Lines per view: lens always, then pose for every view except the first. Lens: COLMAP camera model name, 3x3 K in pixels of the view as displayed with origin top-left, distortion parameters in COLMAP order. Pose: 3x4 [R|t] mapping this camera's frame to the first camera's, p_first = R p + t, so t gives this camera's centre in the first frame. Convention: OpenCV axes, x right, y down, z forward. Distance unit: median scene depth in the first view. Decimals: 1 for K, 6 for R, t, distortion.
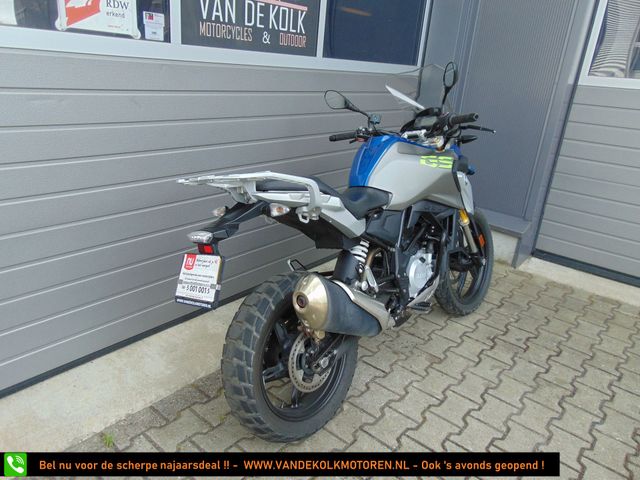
lens RADIAL K [[479.7, 0, 320.0], [0, 479.7, 240.0], [0, 0, 1]] dist [-0.024217, 0.058131]
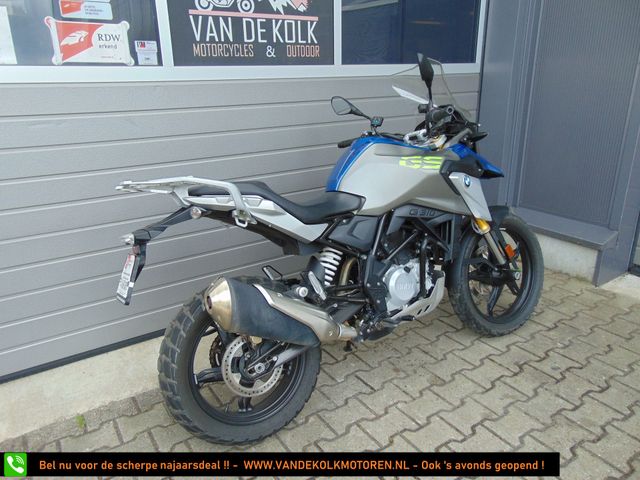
lens RADIAL K [[479.7, 0, 320.0], [0, 479.7, 240.0], [0, 0, 1]] dist [-0.024217, 0.058131]
pose [[0.950875, 0.002492, -0.309566, 0.319304], [-0.013331, 0.999370, -0.032903, 0.016973], [0.309289, 0.035413, 0.950309, 0.067637]]
